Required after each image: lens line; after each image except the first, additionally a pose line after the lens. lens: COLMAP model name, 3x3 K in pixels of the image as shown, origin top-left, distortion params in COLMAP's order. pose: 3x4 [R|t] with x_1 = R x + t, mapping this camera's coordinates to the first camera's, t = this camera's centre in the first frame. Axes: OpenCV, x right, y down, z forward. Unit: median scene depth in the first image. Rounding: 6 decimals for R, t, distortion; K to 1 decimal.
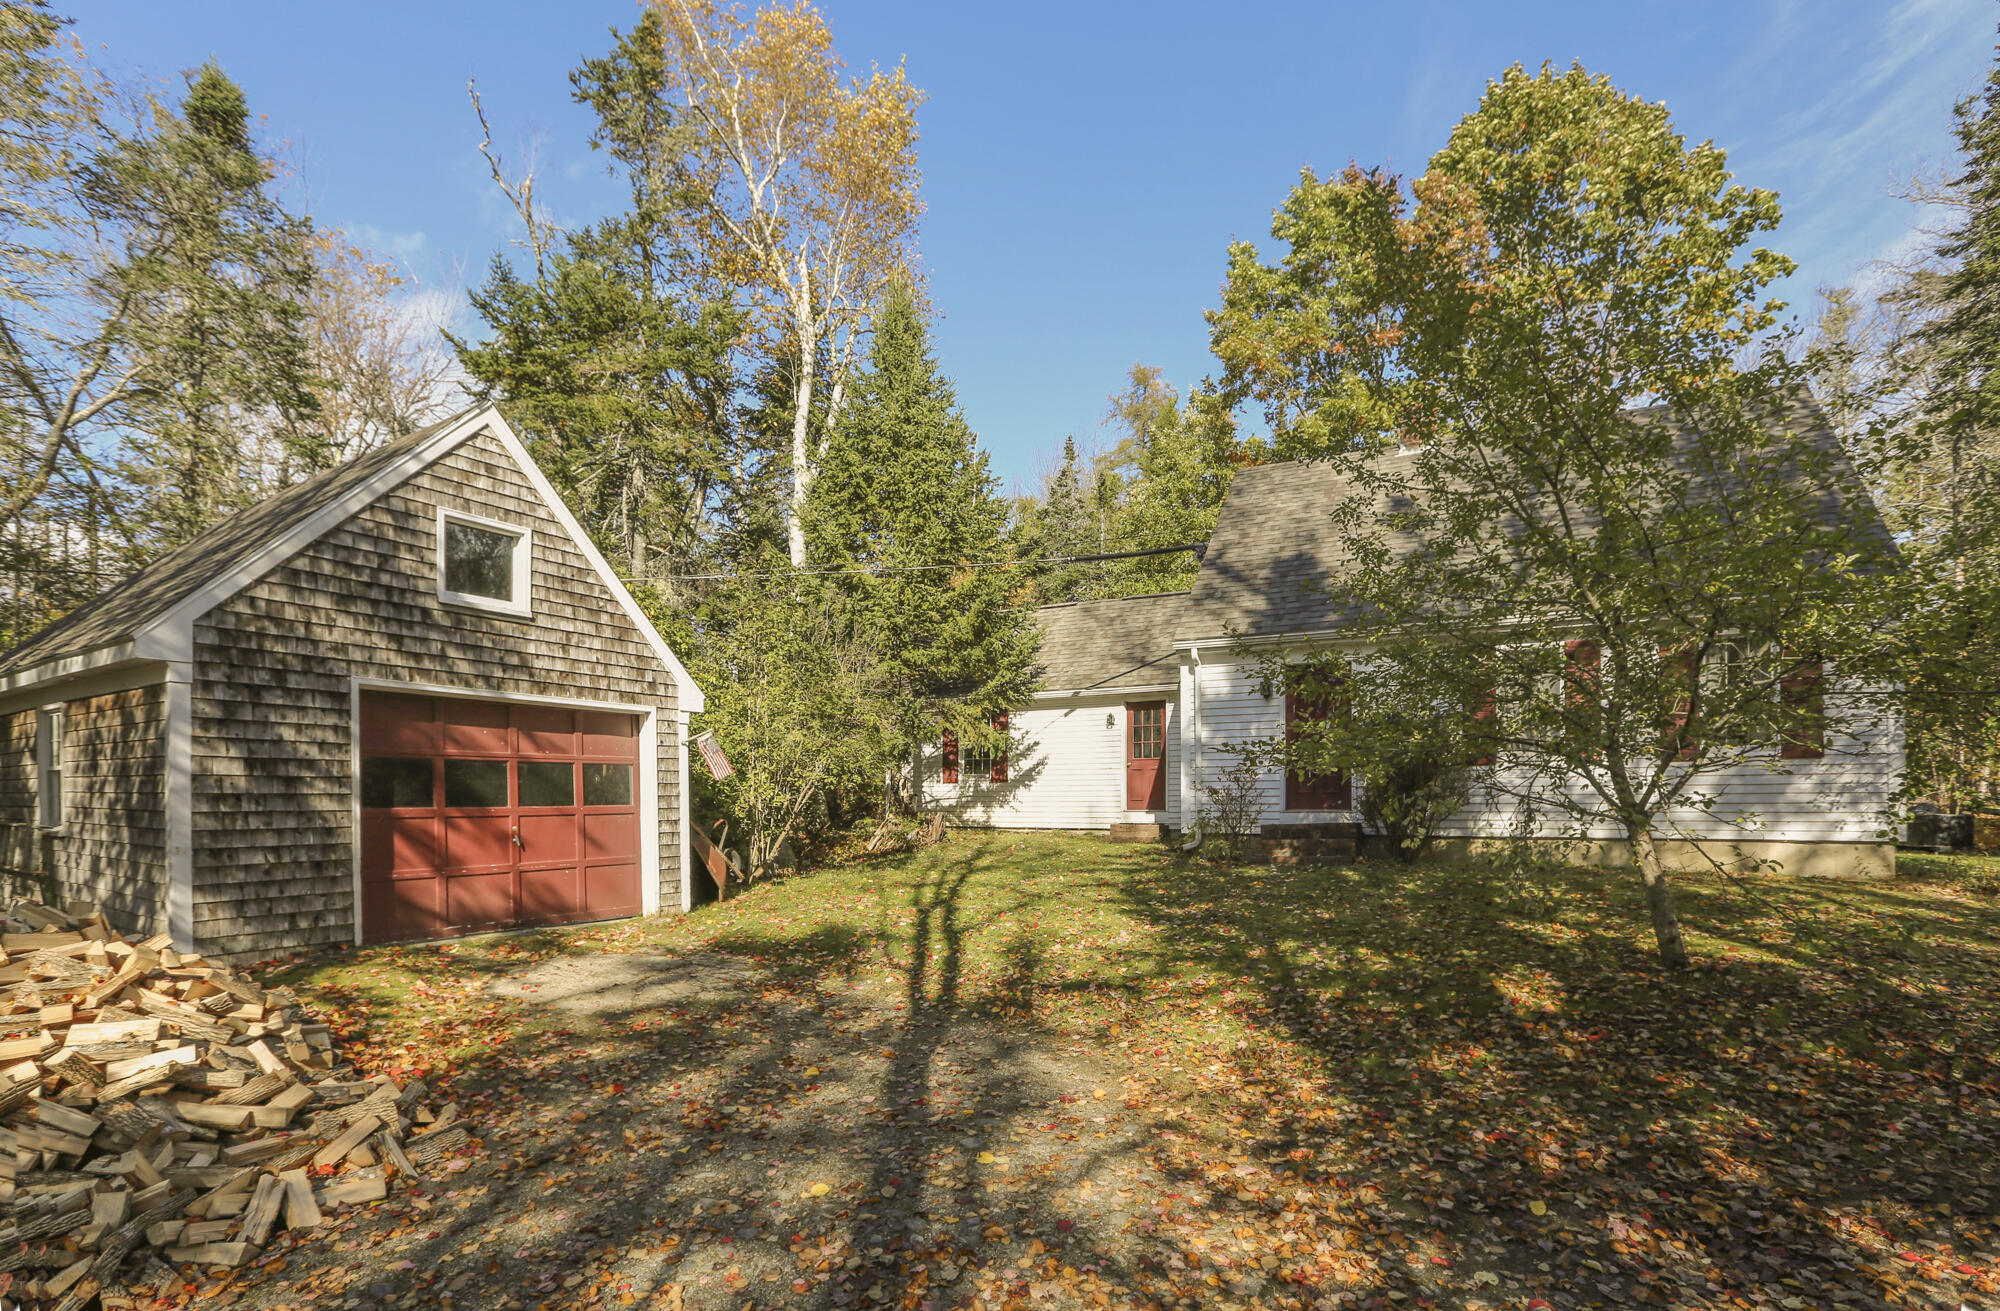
lens RADIAL K [[1096.9, 0, 1000.0], [0, 1096.9, 655.5], [0, 0, 1]] dist [-0.000816, -0.000261]
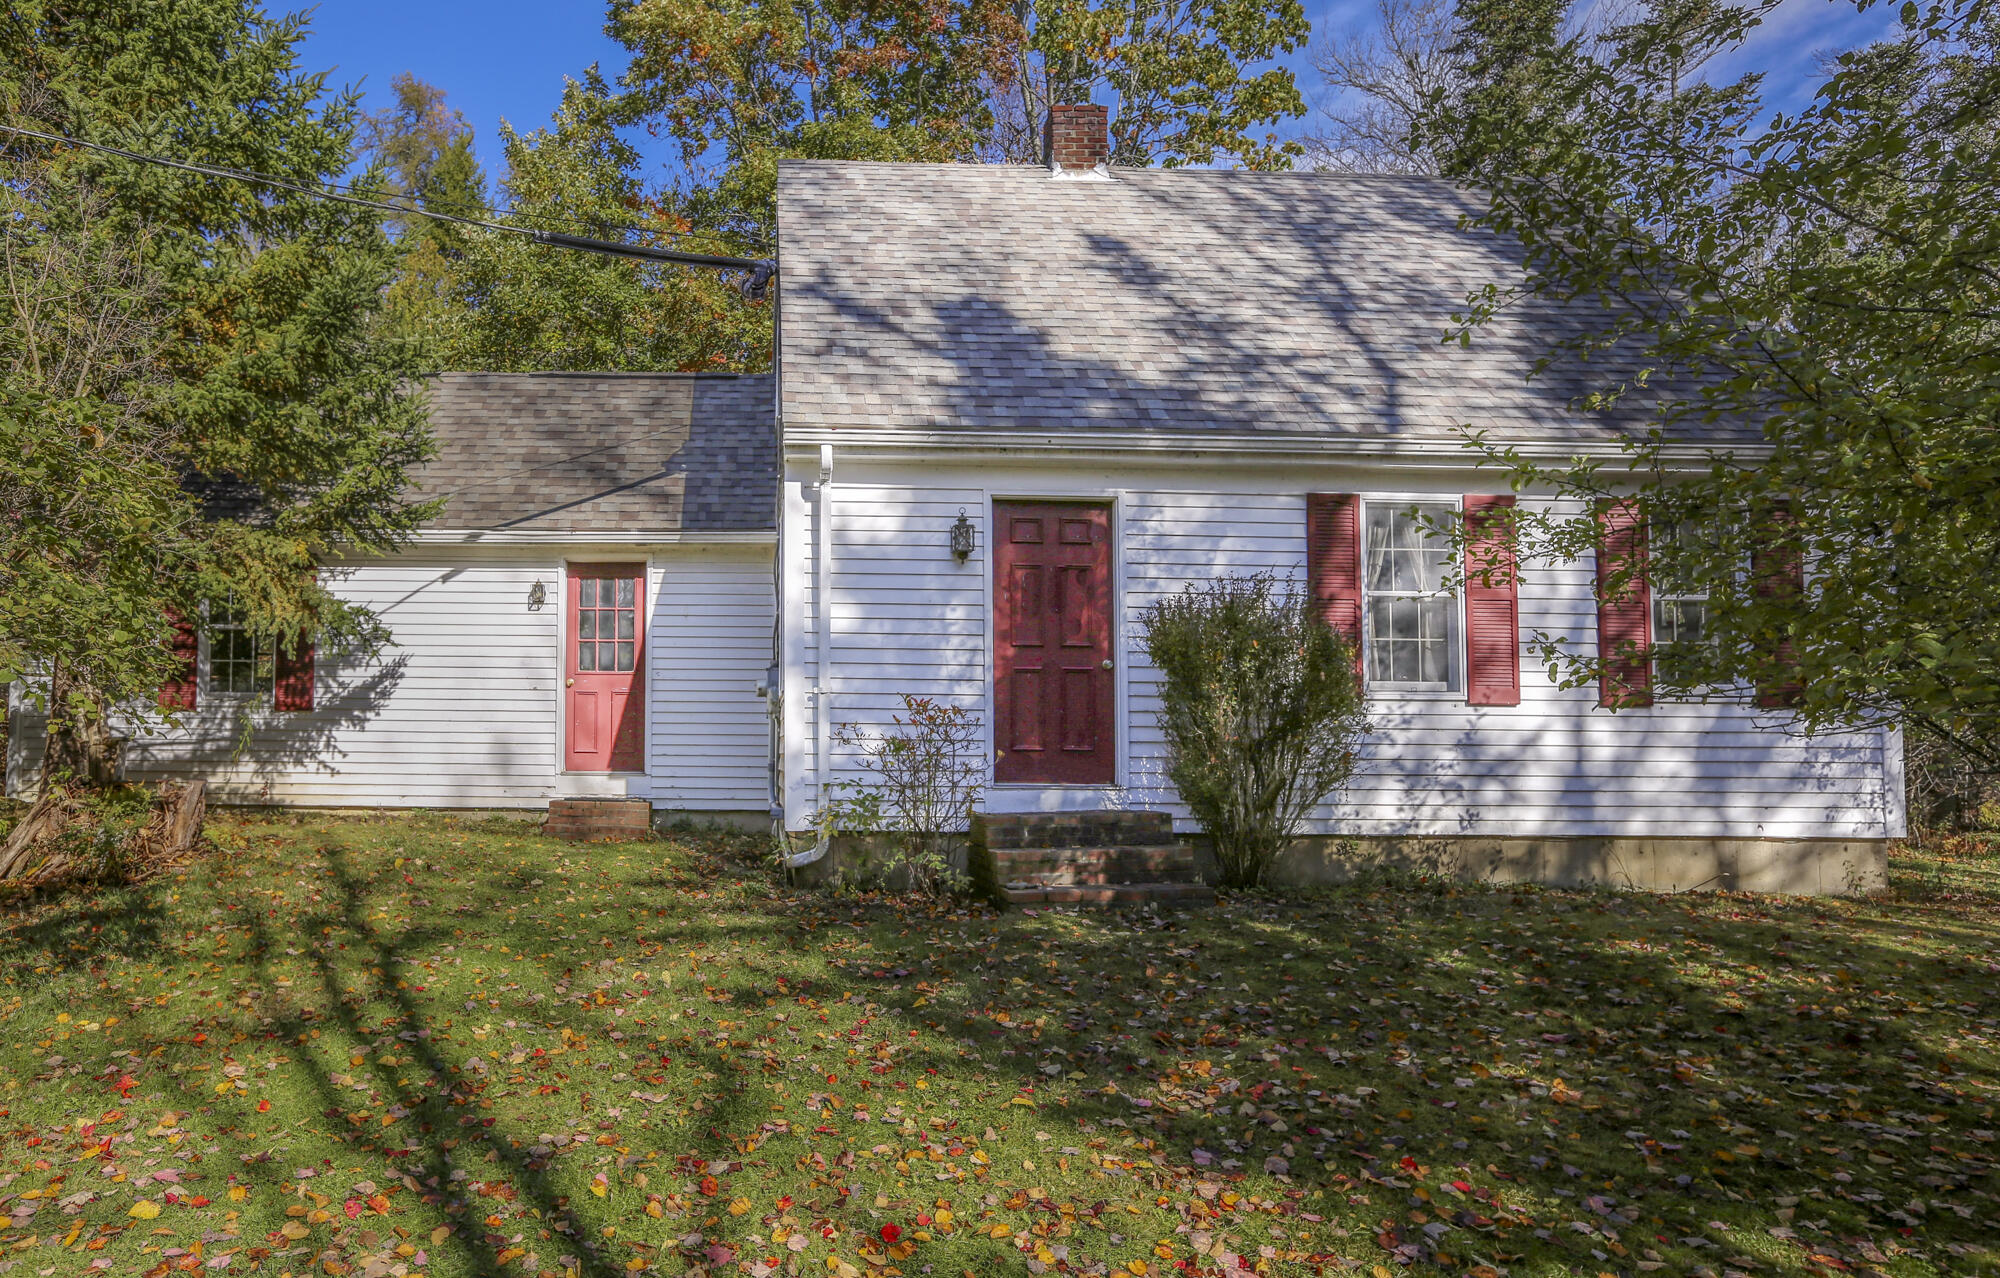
lens RADIAL K [[1588.7, 0, 1000.0], [0, 1588.7, 639.0], [0, 0, 1]] dist [-0.008976, -0.003143]
pose [[0.881030, 0.044507, 0.470962, -0.062400], [-0.075337, 0.996059, 0.046803, 0.031485], [-0.467023, -0.076716, 0.880911, 0.275421]]
